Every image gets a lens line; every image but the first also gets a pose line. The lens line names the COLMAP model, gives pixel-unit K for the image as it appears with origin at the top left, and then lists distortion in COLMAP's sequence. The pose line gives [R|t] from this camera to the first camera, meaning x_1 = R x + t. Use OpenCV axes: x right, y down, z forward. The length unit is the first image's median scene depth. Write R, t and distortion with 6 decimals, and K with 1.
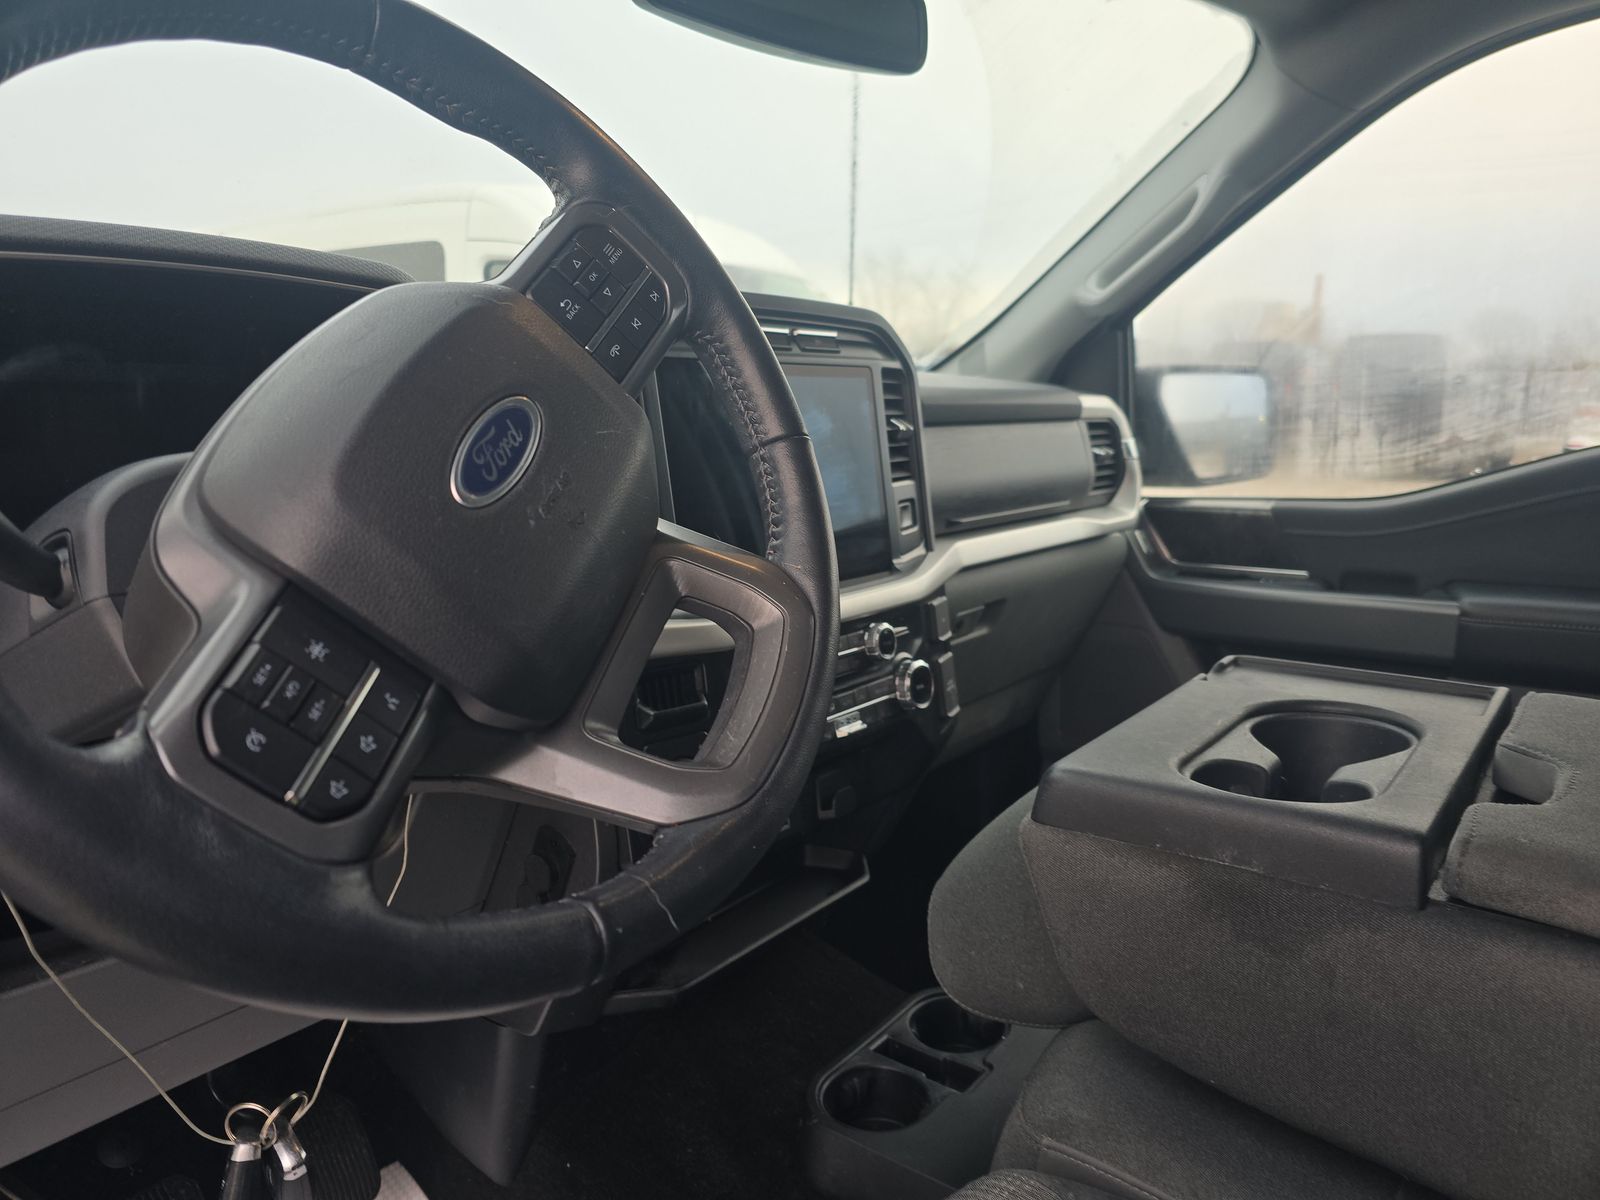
lens RADIAL K [[1088.4, 0, 785.3], [0, 1088.4, 605.1], [0, 0, 1]] dist [0.076648, -0.087801]
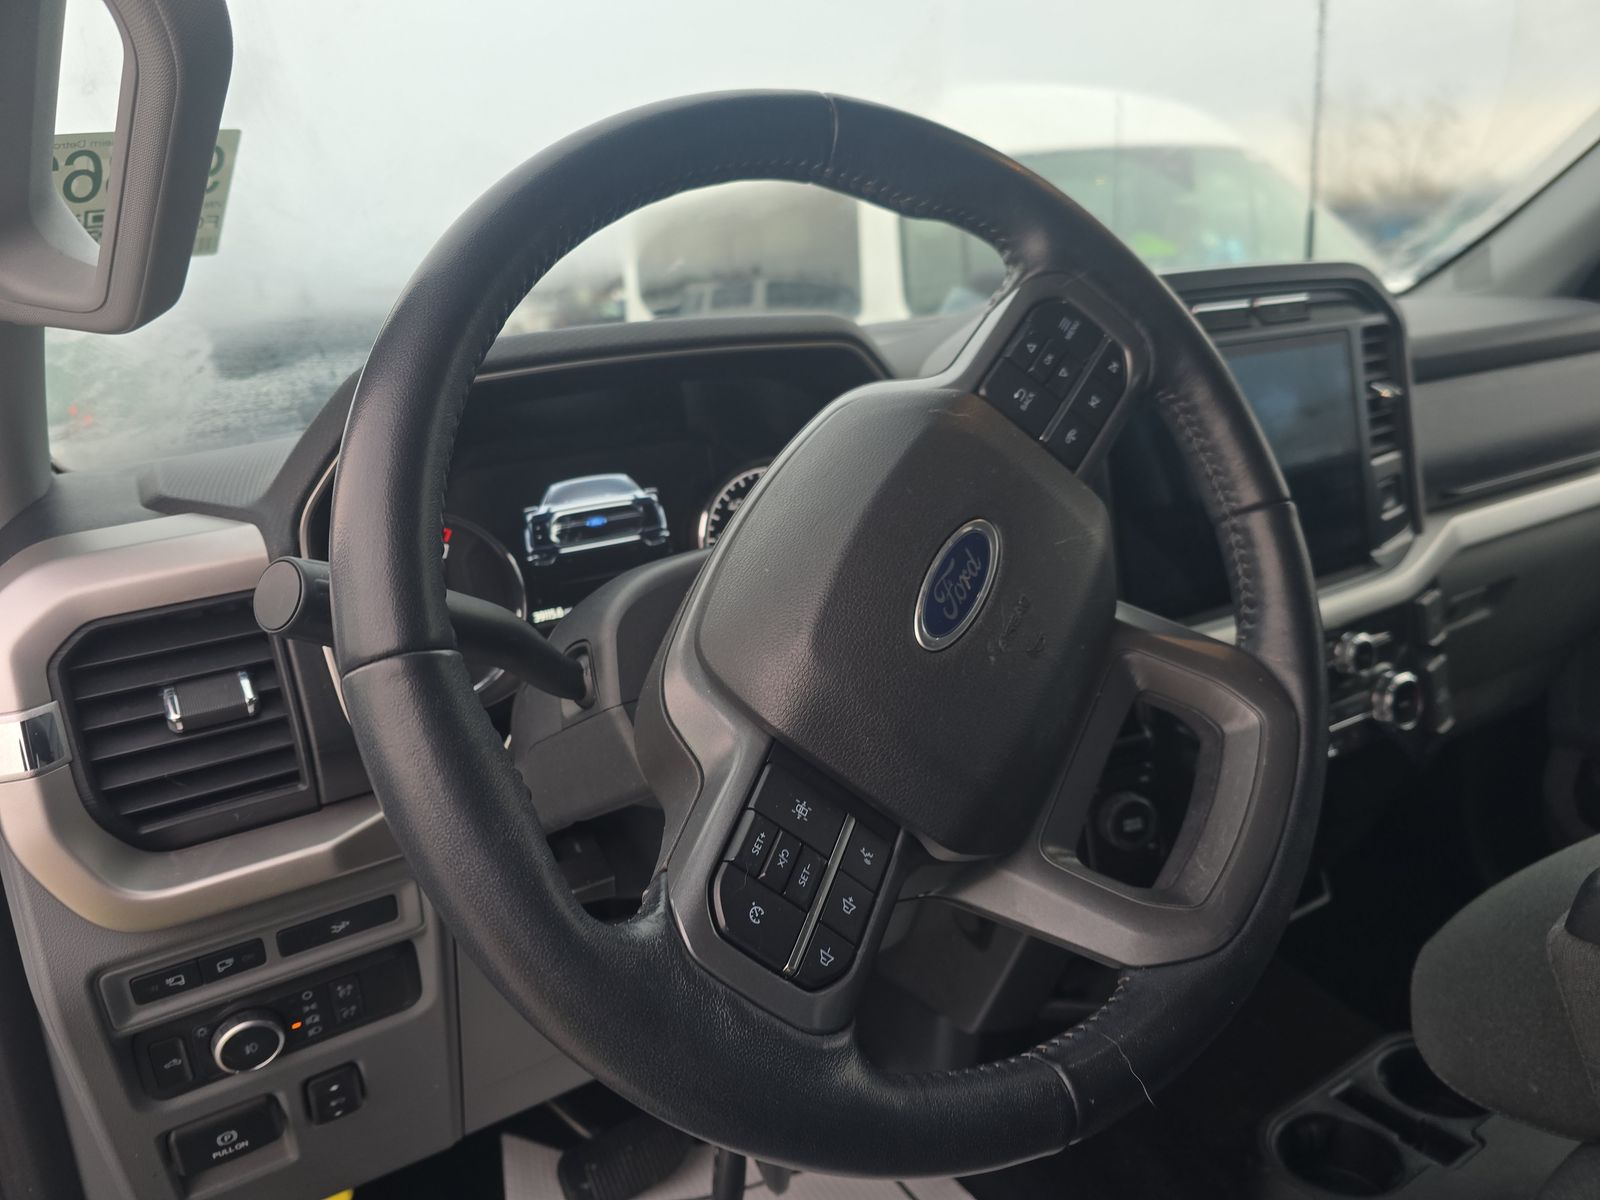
lens RADIAL K [[1088.4, 0, 785.3], [0, 1088.4, 605.1], [0, 0, 1]] dist [0.076648, -0.087801]
pose [[0.933644, 0.015404, -0.357870, -0.045058], [0.017083, 0.996023, 0.087438, -0.173902], [0.357794, -0.087750, 0.929669, 0.020179]]
